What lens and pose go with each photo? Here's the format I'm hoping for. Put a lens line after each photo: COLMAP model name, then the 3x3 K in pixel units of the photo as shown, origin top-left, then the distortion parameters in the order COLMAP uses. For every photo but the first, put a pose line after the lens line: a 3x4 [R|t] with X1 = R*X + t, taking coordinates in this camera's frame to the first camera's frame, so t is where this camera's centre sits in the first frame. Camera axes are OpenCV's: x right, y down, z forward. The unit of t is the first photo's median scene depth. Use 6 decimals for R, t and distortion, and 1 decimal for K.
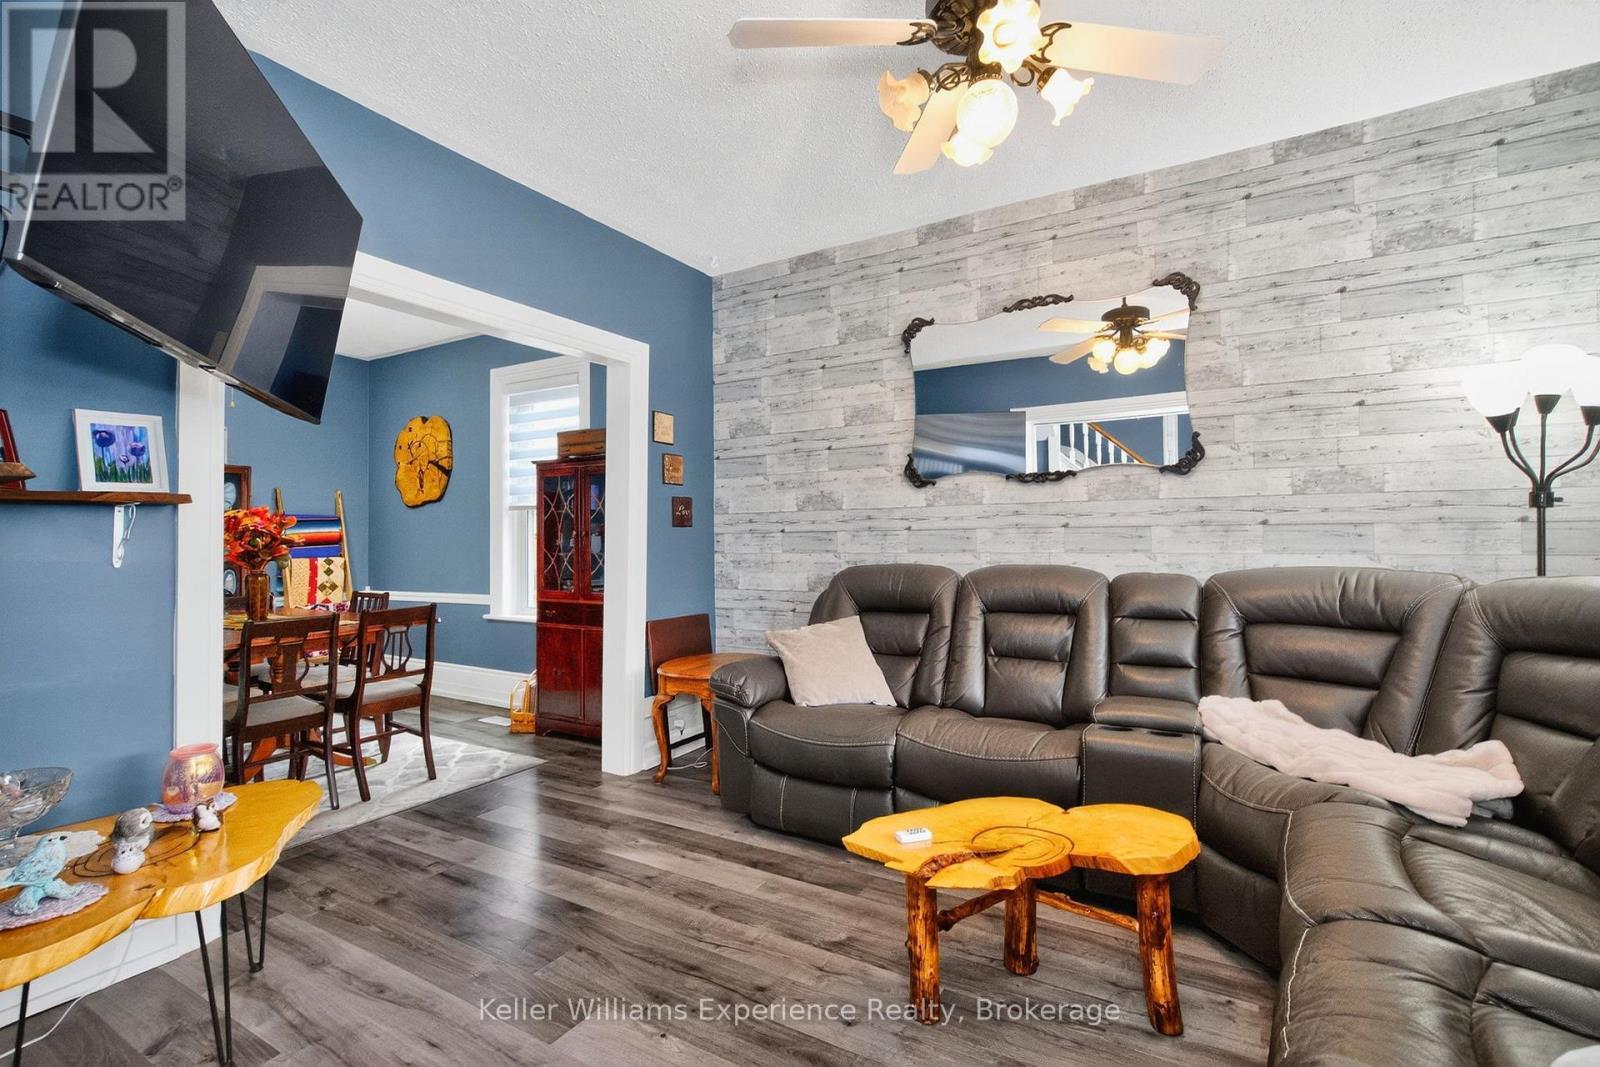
lens RADIAL K [[726.6, 0, 780.4], [0, 726.6, 534.4], [0, 0, 1]] dist [0.001345, -0.000252]
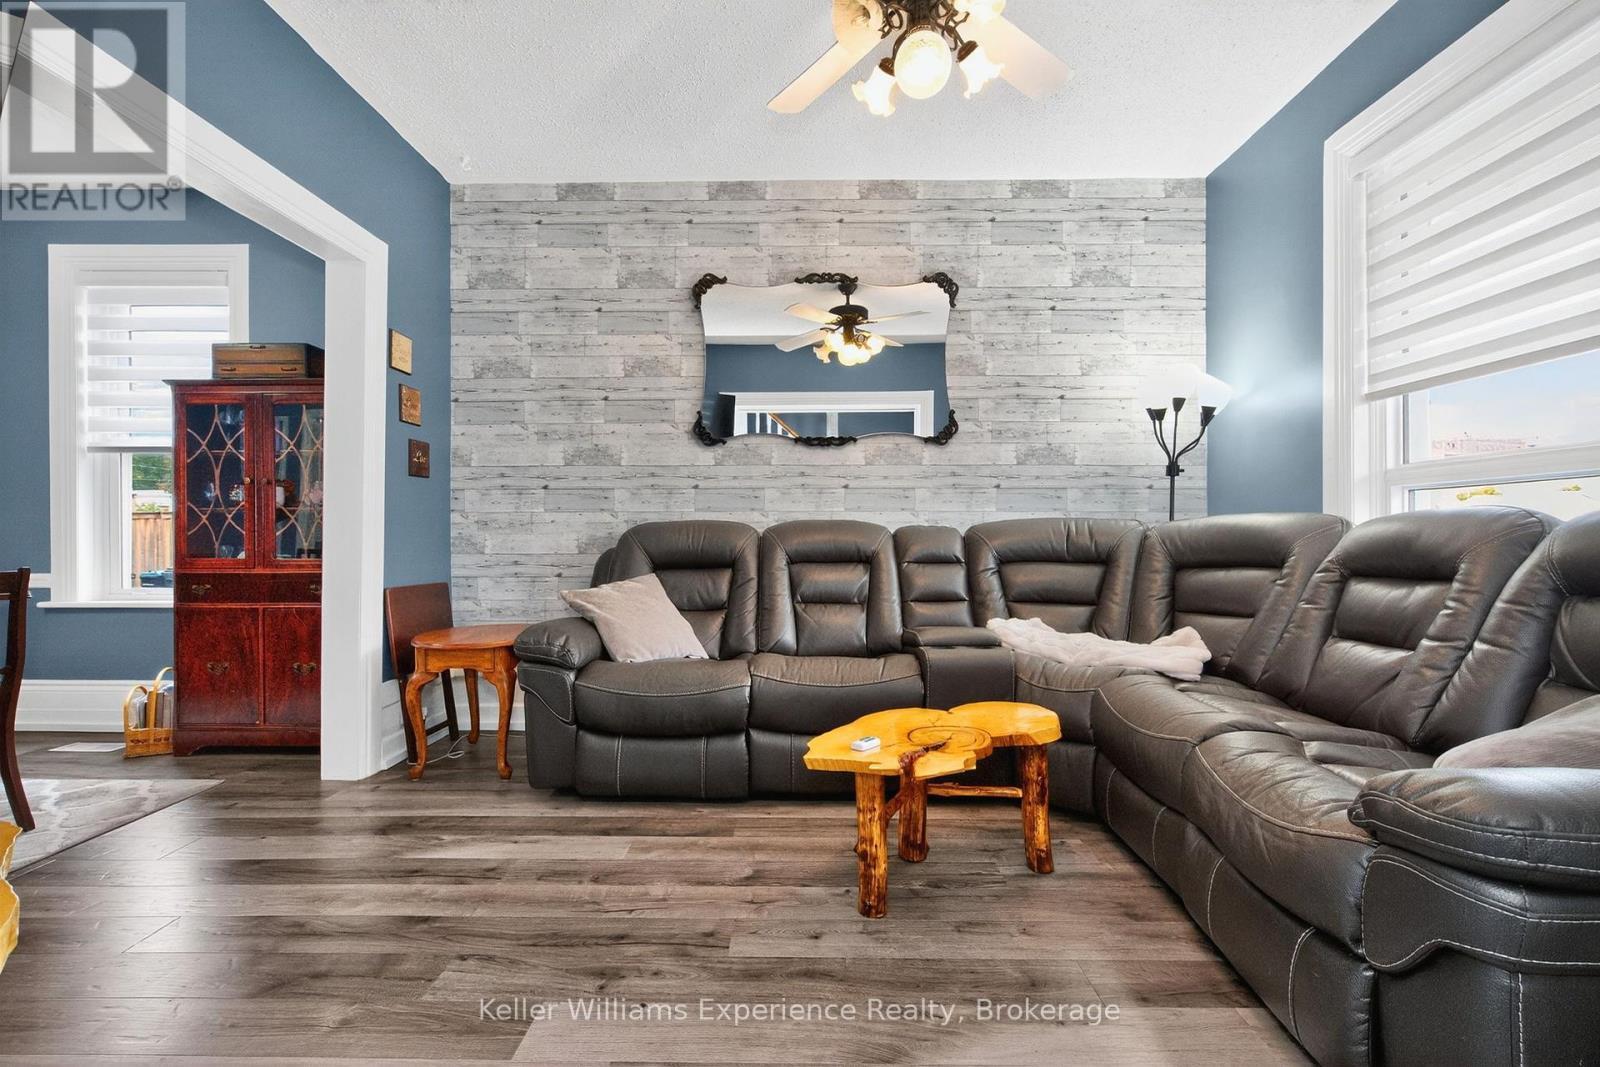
lens RADIAL K [[718.7, 0, 801.8], [0, 718.7, 550.7], [0, 0, 1]] dist [0.004085, -0.006639]
pose [[0.863293, -0.000474, 0.504703, -0.228967], [-0.014590, 0.999558, 0.025895, 0.061128], [-0.504492, -0.029719, 0.862904, 0.089887]]
